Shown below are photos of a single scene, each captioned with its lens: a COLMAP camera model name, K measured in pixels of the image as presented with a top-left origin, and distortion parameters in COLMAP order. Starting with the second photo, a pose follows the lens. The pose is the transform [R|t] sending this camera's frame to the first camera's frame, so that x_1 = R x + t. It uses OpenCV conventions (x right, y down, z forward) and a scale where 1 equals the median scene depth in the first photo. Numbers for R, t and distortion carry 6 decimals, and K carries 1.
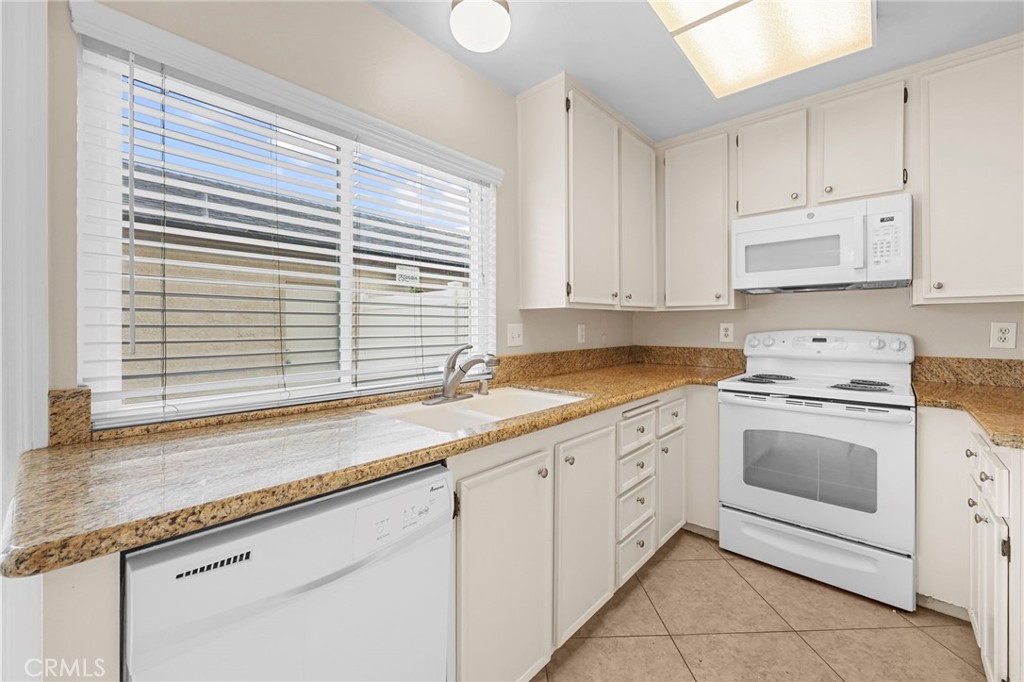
lens RADIAL K [[410.8, 0, 511.5], [0, 410.8, 325.6], [0, 0, 1]] dist [0.000276, 0.000077]
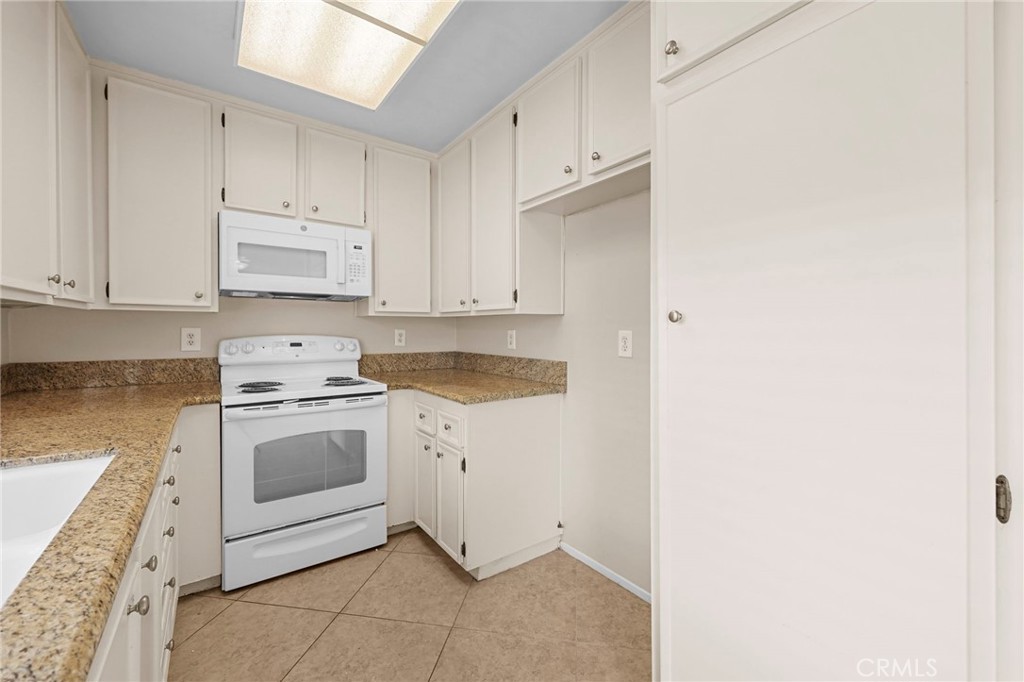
lens RADIAL K [[410.1, 0, 515.2], [0, 410.1, 333.3], [0, 0, 1]] dist [-0.001135, -0.000004]
pose [[0.201371, -0.002376, 0.979512, -0.212637], [-0.003429, 0.999989, 0.003130, -0.000135], [-0.979509, -0.003989, 0.201360, 0.256058]]
